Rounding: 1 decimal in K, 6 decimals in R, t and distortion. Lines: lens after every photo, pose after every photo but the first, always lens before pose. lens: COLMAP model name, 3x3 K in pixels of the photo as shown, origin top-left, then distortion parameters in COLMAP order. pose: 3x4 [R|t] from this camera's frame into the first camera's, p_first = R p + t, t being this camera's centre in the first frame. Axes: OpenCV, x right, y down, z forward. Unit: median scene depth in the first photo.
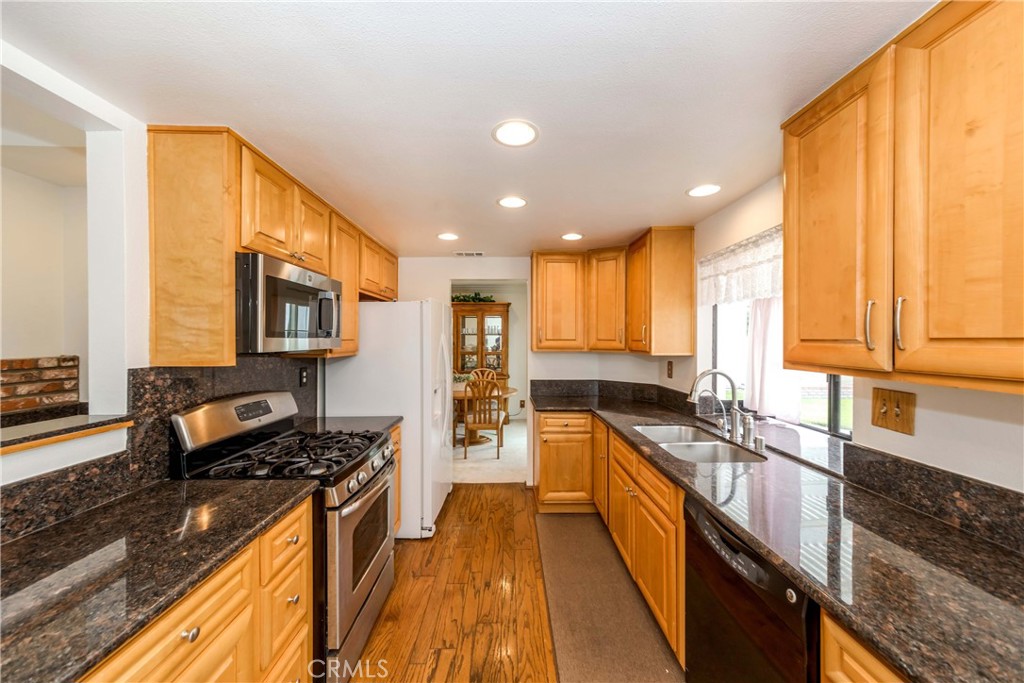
lens RADIAL K [[365.0, 0, 512.0], [0, 365.0, 341.0], [0, 0, 1]] dist [0.000490, 0.000083]
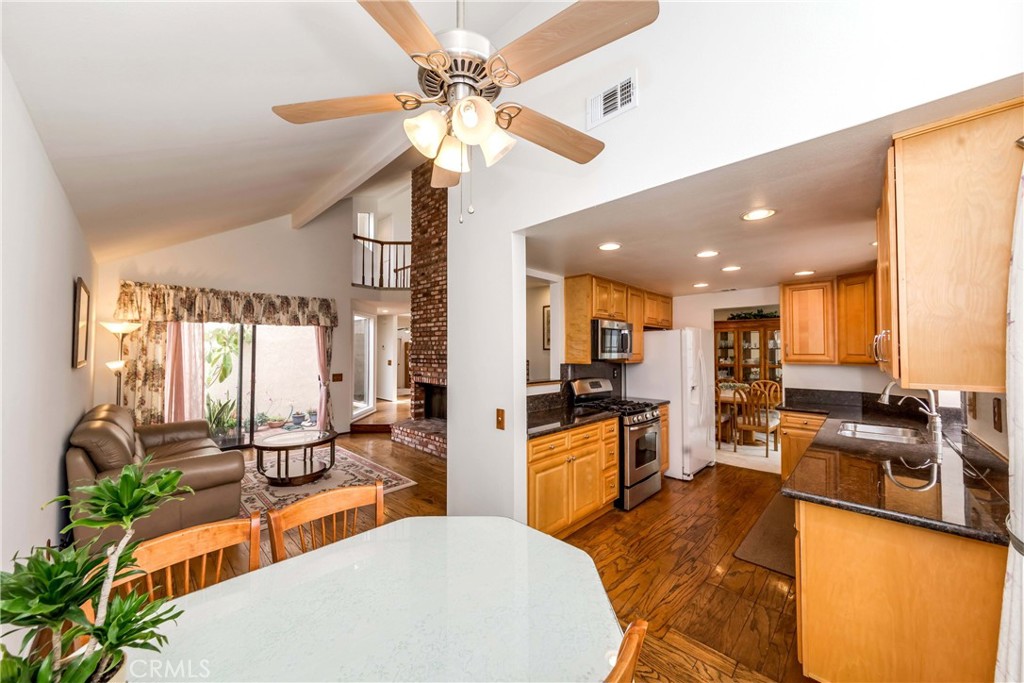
lens RADIAL K [[377.3, 0, 507.5], [0, 377.3, 342.4], [0, 0, 1]] dist [-0.001808, -0.000017]
pose [[0.701360, -0.018957, -0.712555, 0.505737], [-0.003374, 0.999547, -0.029913, -0.001775], [0.712799, 0.023384, 0.700978, -0.896405]]
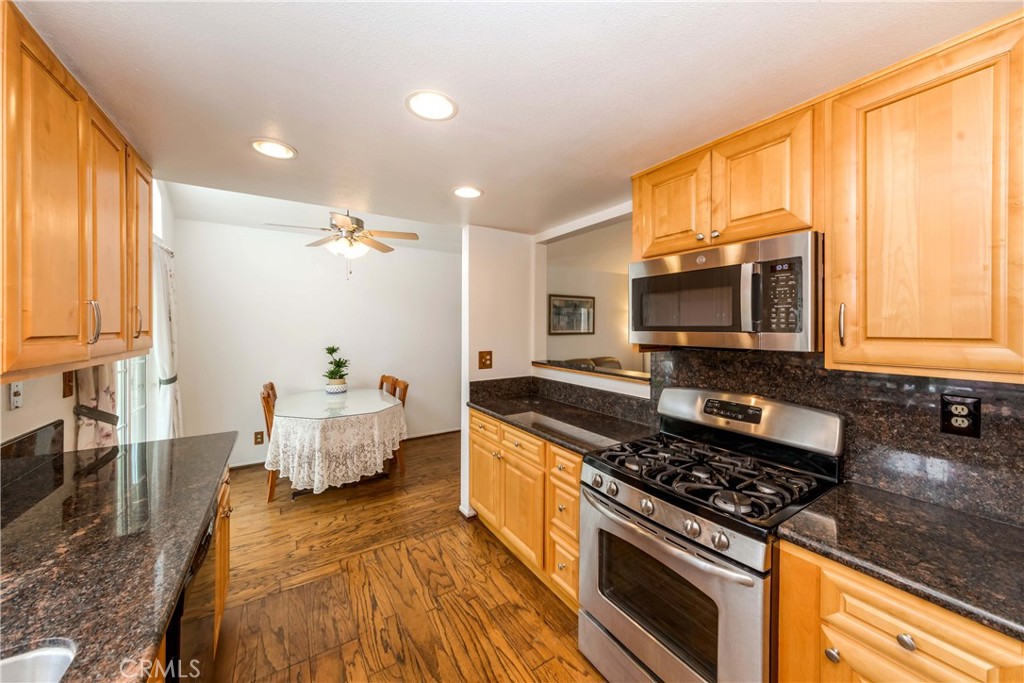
lens RADIAL K [[354.3, 0, 511.8], [0, 354.3, 327.2], [0, 0, 1]] dist [-0.000530, -0.000011]
pose [[-0.852376, -0.004259, -0.522913, 0.198646], [-0.007354, 0.999966, 0.003842, -0.017568], [0.522878, 0.007120, -0.852378, 1.356651]]
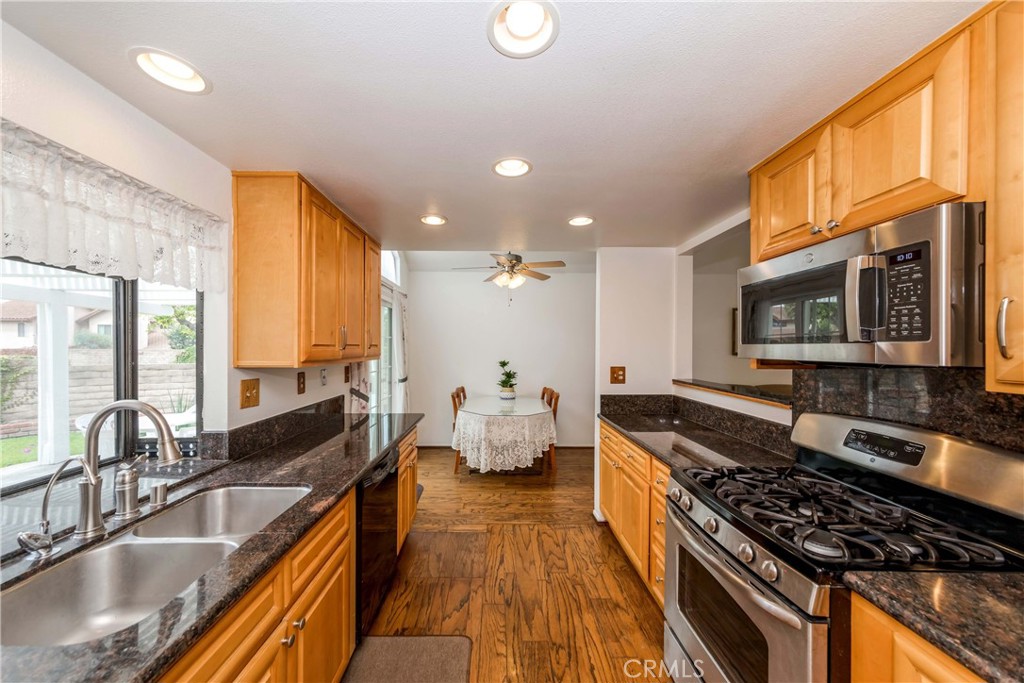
lens RADIAL K [[343.8, 0, 507.7], [0, 343.8, 346.3], [0, 0, 1]] dist [0.000382, 0.000082]
pose [[-0.999809, -0.006042, -0.018610, 0.032578], [-0.006107, 0.999975, 0.003442, -0.002518], [0.018589, 0.003555, -0.999821, 1.513943]]
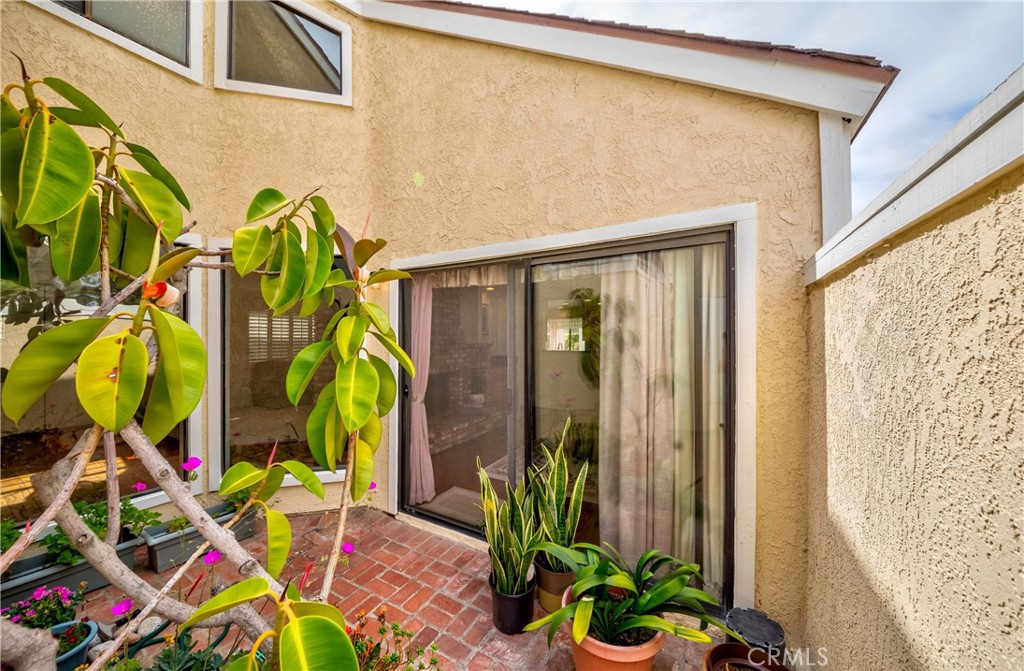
lens RADIAL K [[357.6, 0, 513.3], [0, 357.6, 338.3], [0, 0, 1]] dist [0.000036, -0.000001]
pose [[0.493298, -0.005972, 0.869840, -4.196526], [0.005798, 0.999977, 0.003578, -0.007231], [-0.869841, 0.003278, 0.493322, -0.881863]]
